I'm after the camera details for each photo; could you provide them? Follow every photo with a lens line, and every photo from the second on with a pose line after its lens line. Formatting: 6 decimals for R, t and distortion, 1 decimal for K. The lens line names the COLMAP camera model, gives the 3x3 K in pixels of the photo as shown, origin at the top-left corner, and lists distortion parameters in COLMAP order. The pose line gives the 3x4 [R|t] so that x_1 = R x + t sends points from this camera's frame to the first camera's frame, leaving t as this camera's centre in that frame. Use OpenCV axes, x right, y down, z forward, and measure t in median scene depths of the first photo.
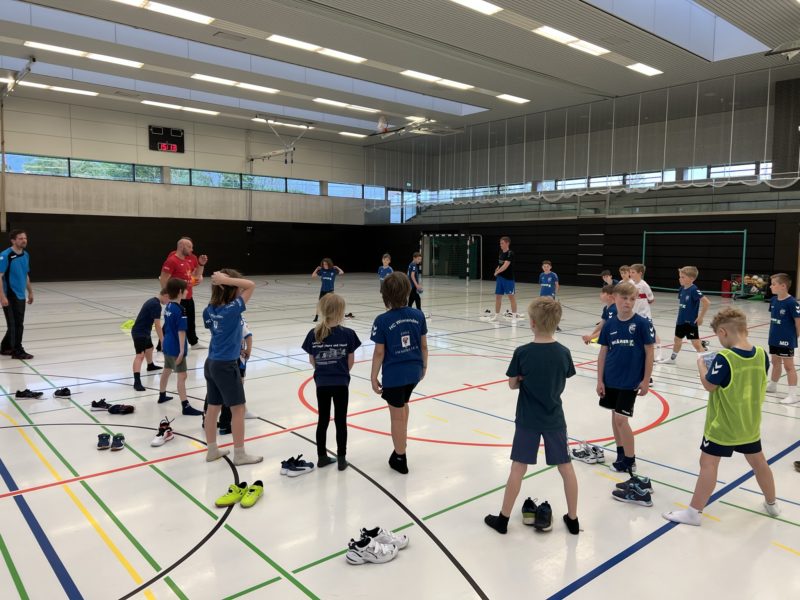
lens RADIAL K [[600.6, 0, 395.1], [0, 600.6, 296.5], [0, 0, 1]] dist [0.009876, -0.003518]
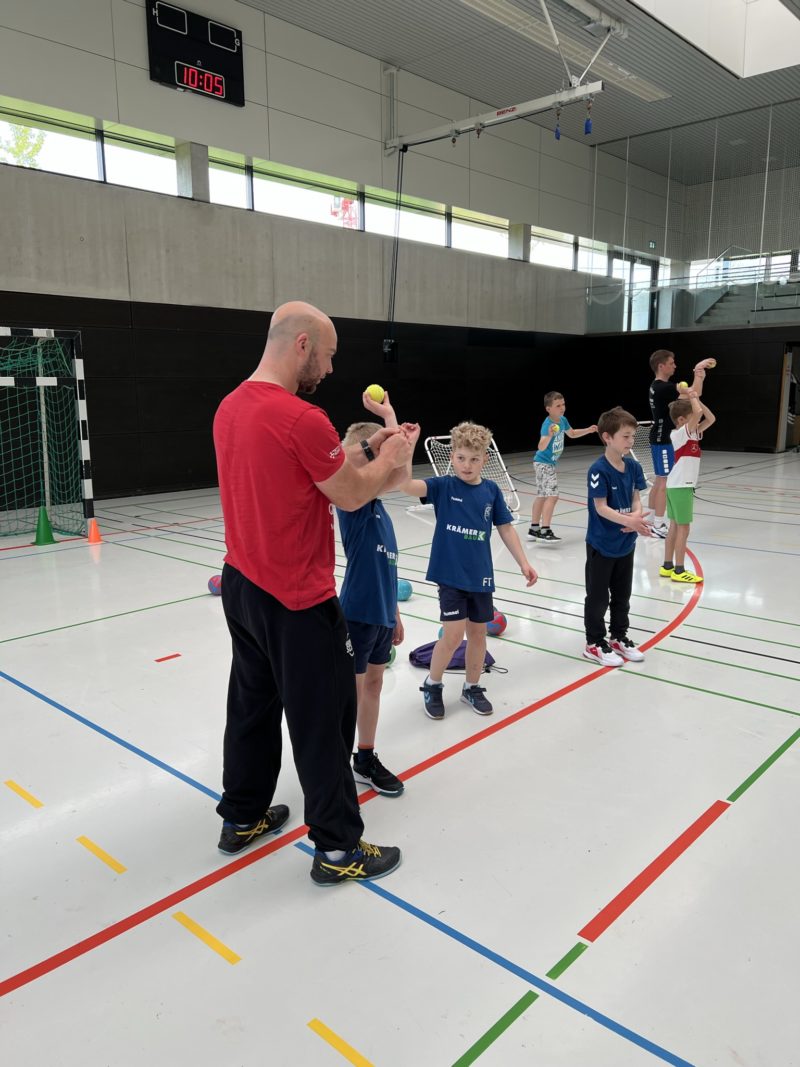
lens RADIAL K [[801.1, 0, 400.7], [0, 801.1, 529.1], [0, 0, 1]] dist [0.009876, -0.003518]
pose [[0.992008, -0.039810, 0.119730, -0.320609], [0.028797, 0.995311, 0.092339, -0.045614], [-0.122844, -0.088153, 0.988503, 0.523745]]
